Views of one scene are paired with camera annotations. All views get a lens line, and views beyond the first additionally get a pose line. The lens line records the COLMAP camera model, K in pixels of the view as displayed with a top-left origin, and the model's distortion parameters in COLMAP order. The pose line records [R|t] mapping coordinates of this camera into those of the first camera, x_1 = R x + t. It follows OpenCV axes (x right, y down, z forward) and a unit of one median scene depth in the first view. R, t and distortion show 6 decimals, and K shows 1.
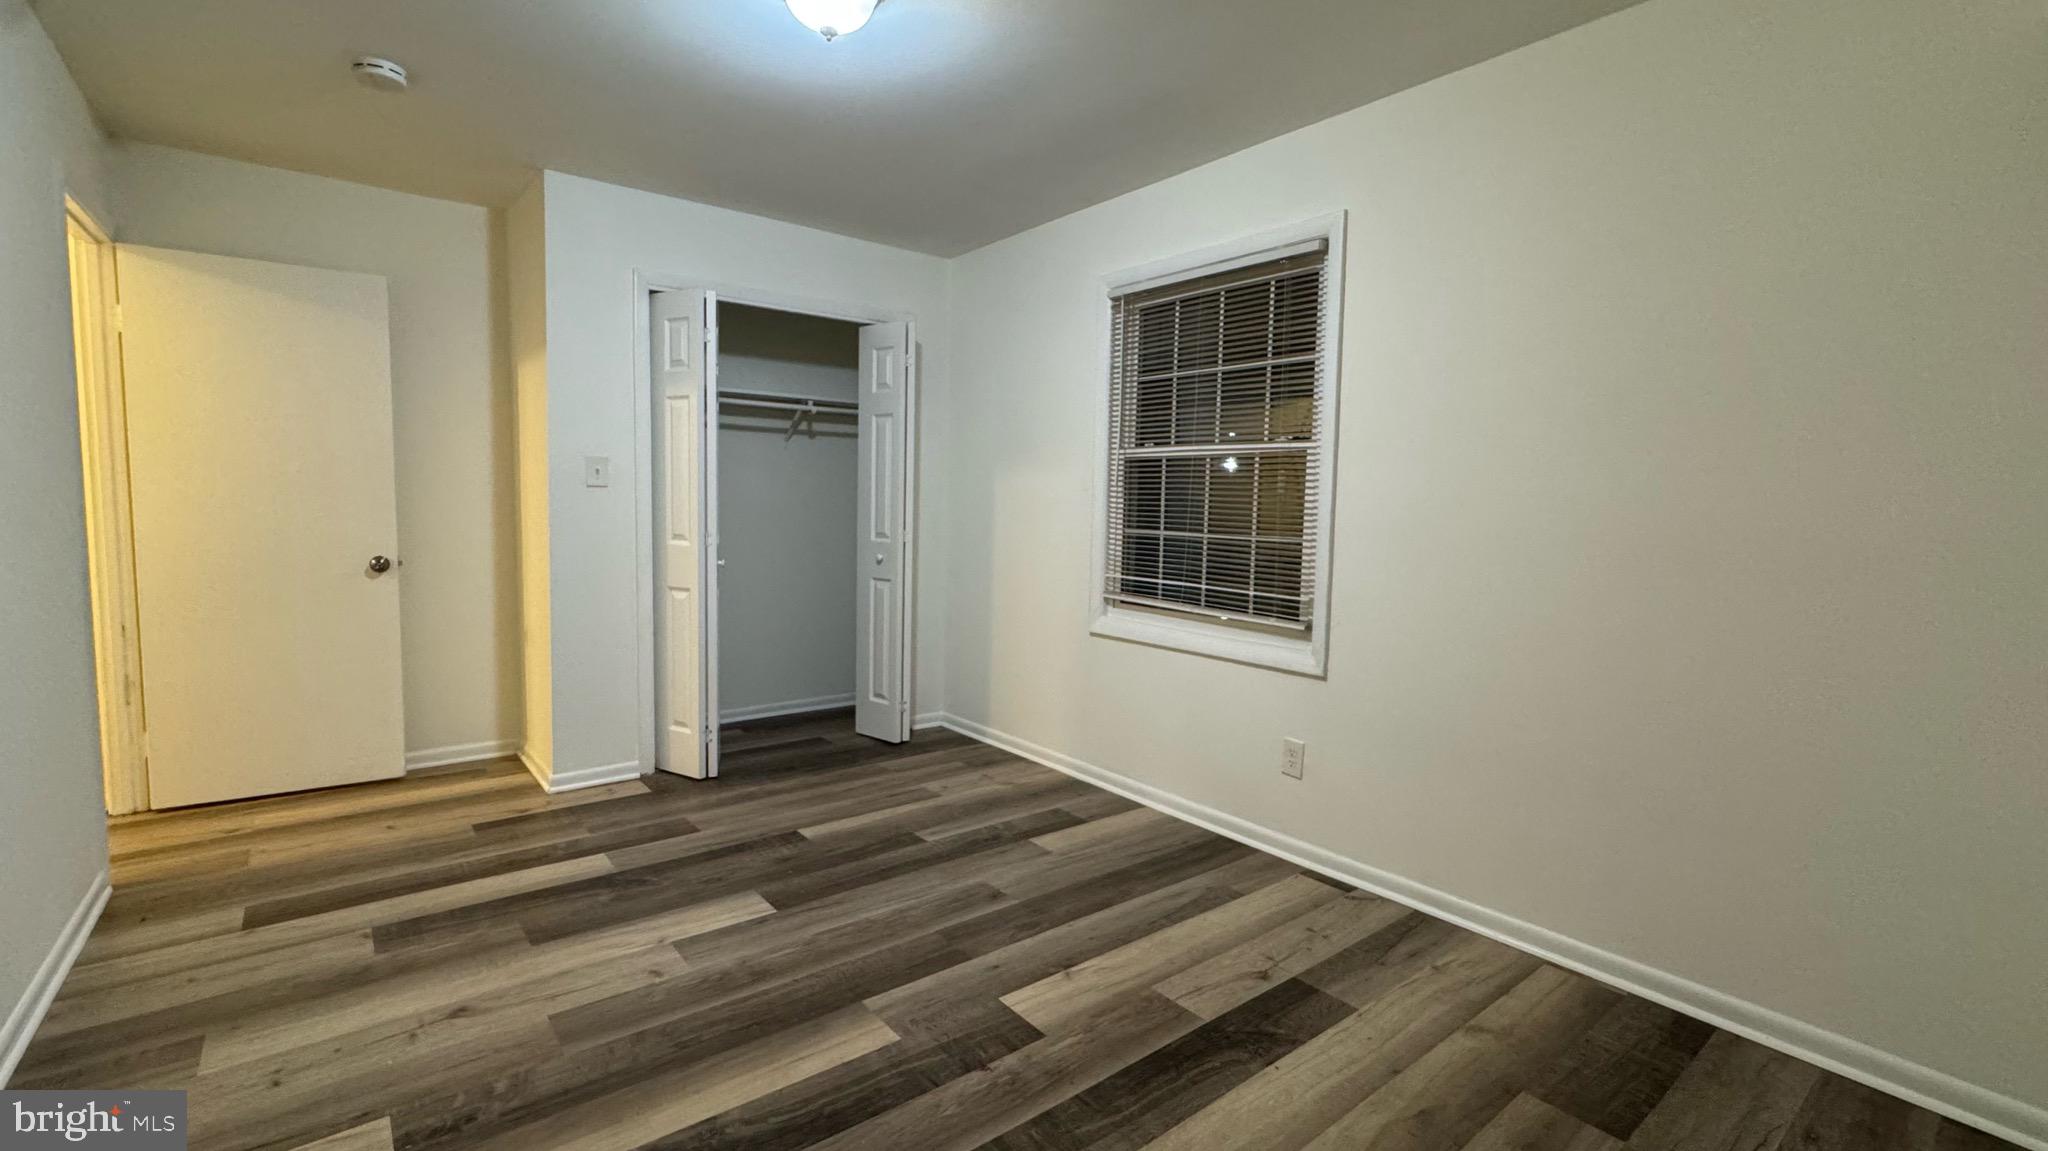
lens RADIAL K [[885.2, 0, 1035.5], [0, 885.2, 573.0], [0, 0, 1]] dist [-0.001998, -0.000595]
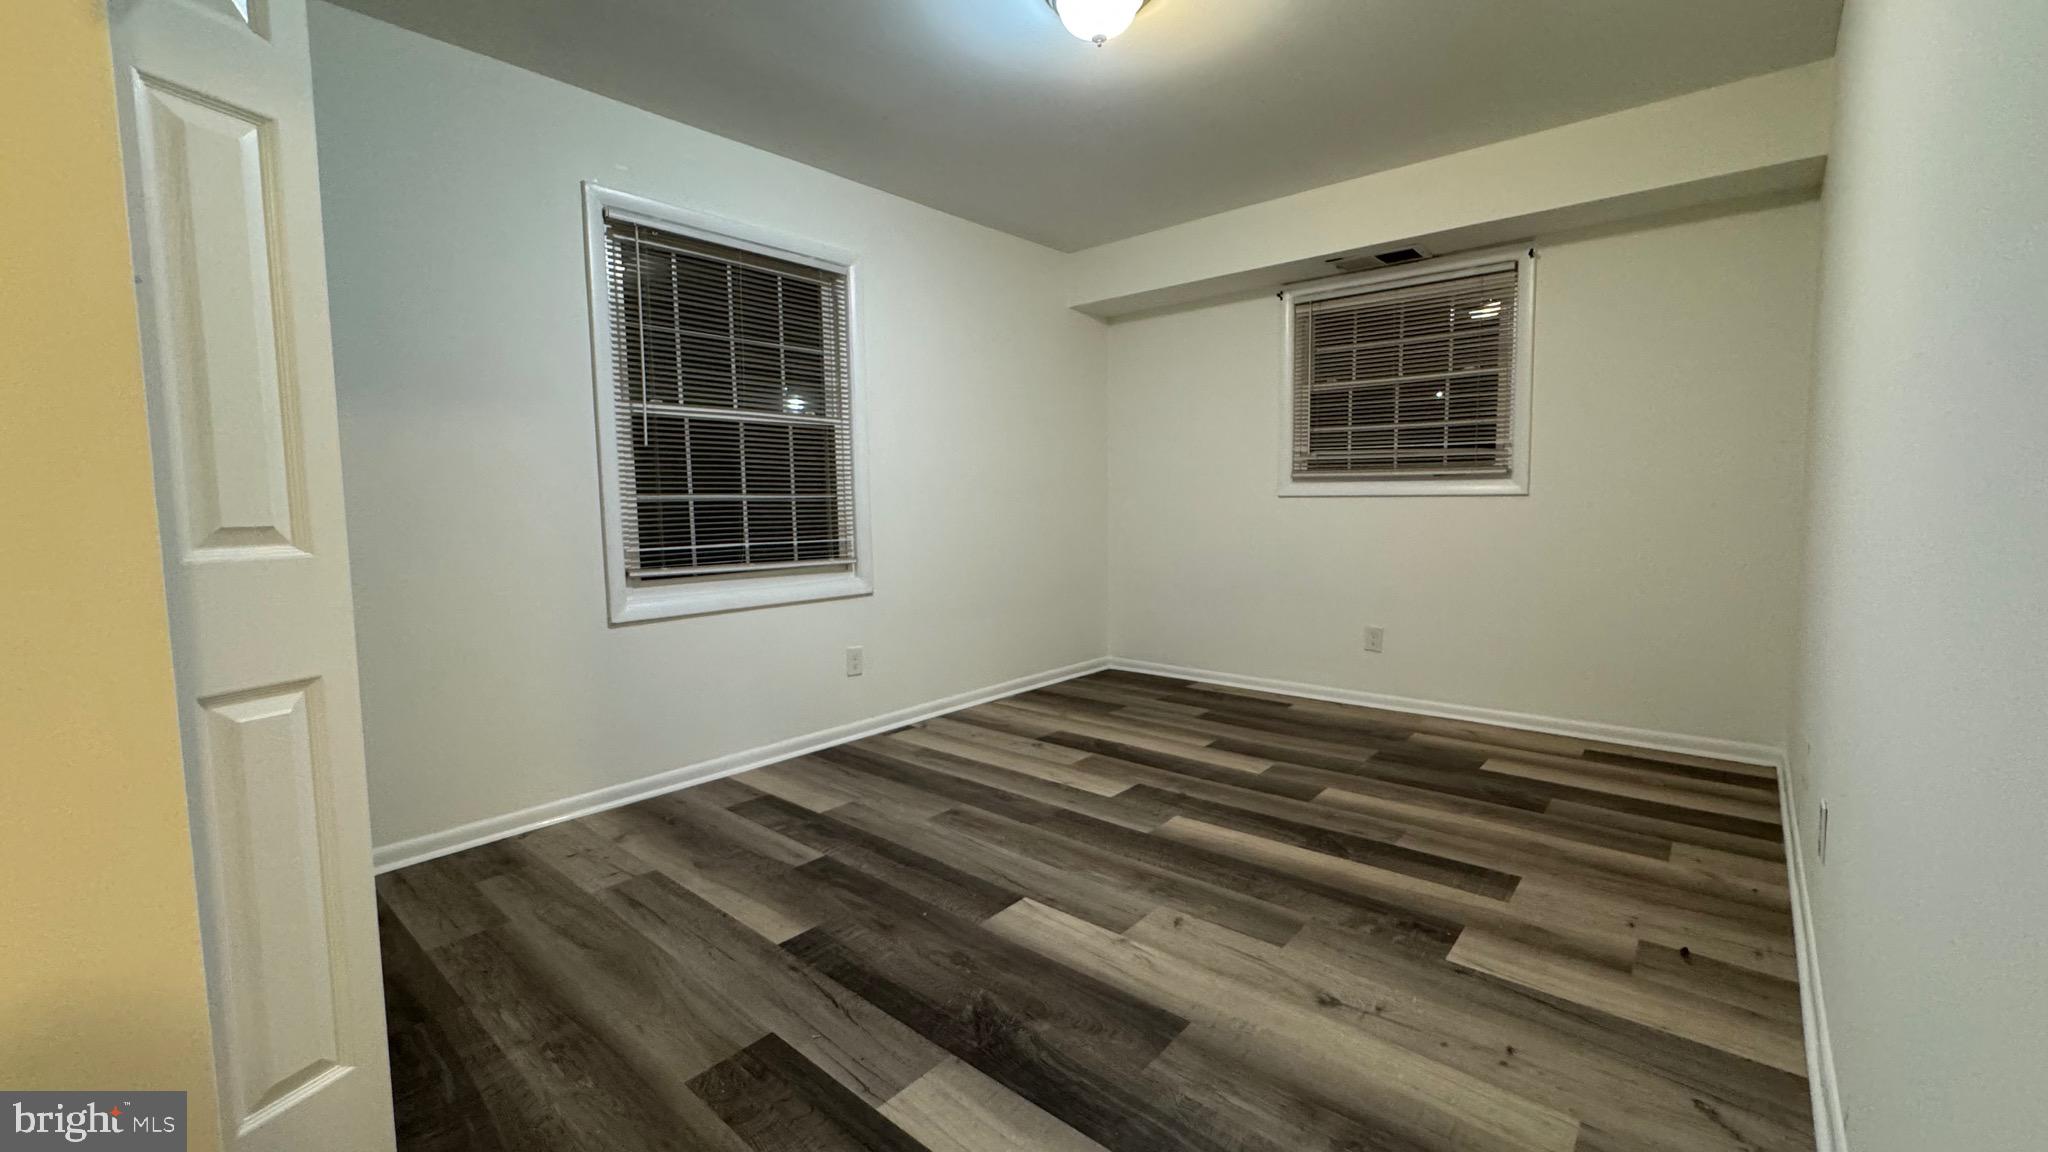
lens RADIAL K [[819.3, 0, 1022.2], [0, 819.3, 563.3], [0, 0, 1]] dist [-0.004185, 0.000528]
pose [[-0.176555, -0.094457, 0.979748, -0.934925], [0.092305, 0.989409, 0.112022, -0.047561], [-0.979953, 0.110214, -0.165966, 0.948960]]
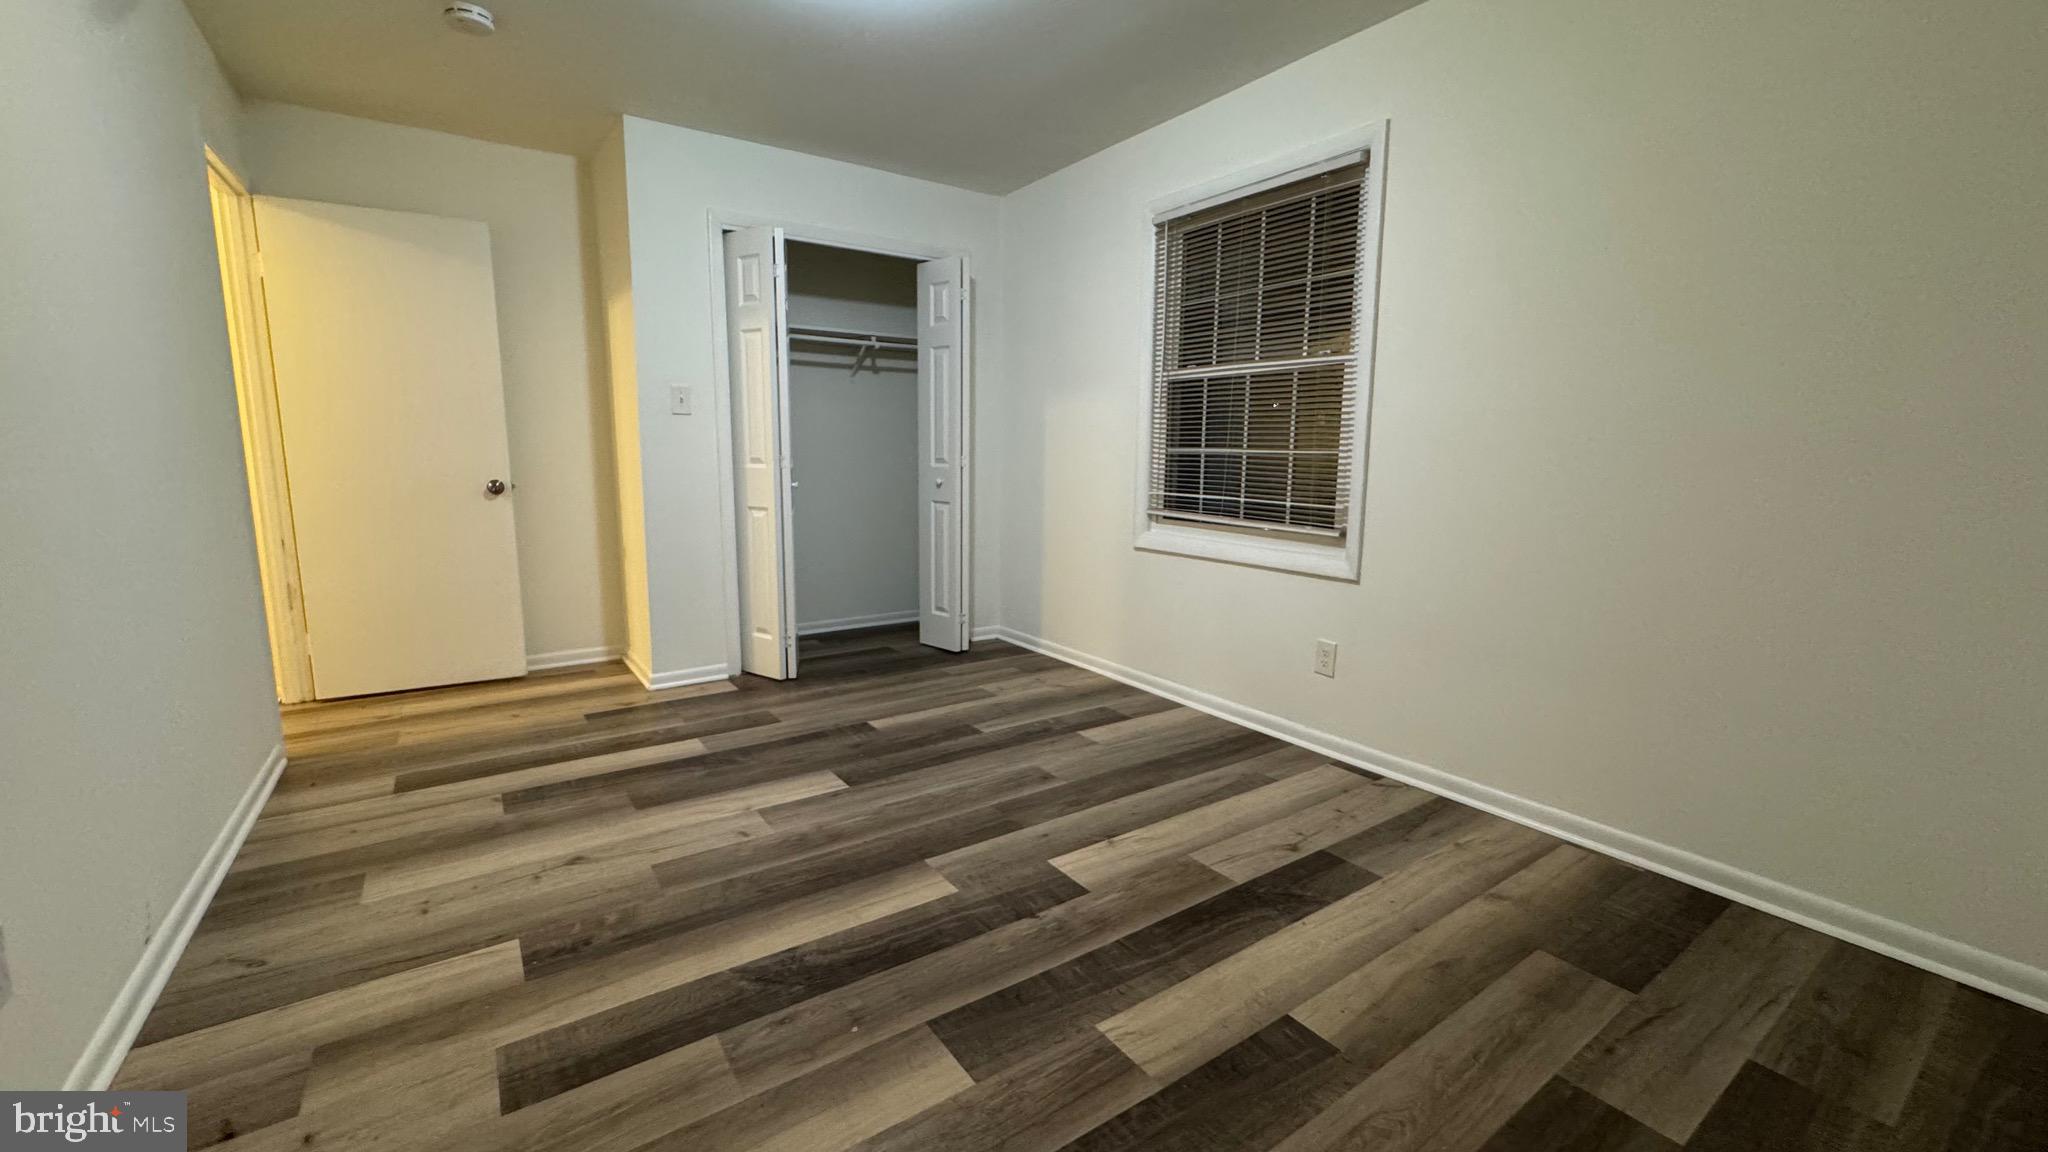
lens RADIAL K [[819.3, 0, 1034.6], [0, 819.3, 574.6], [0, 0, 1]] dist [-0.004185, 0.000528]
pose [[0.997943, -0.001857, -0.064085, 0.005613], [0.006254, 0.997632, 0.068488, 0.040448], [0.063806, -0.068748, 0.995592, 0.006974]]
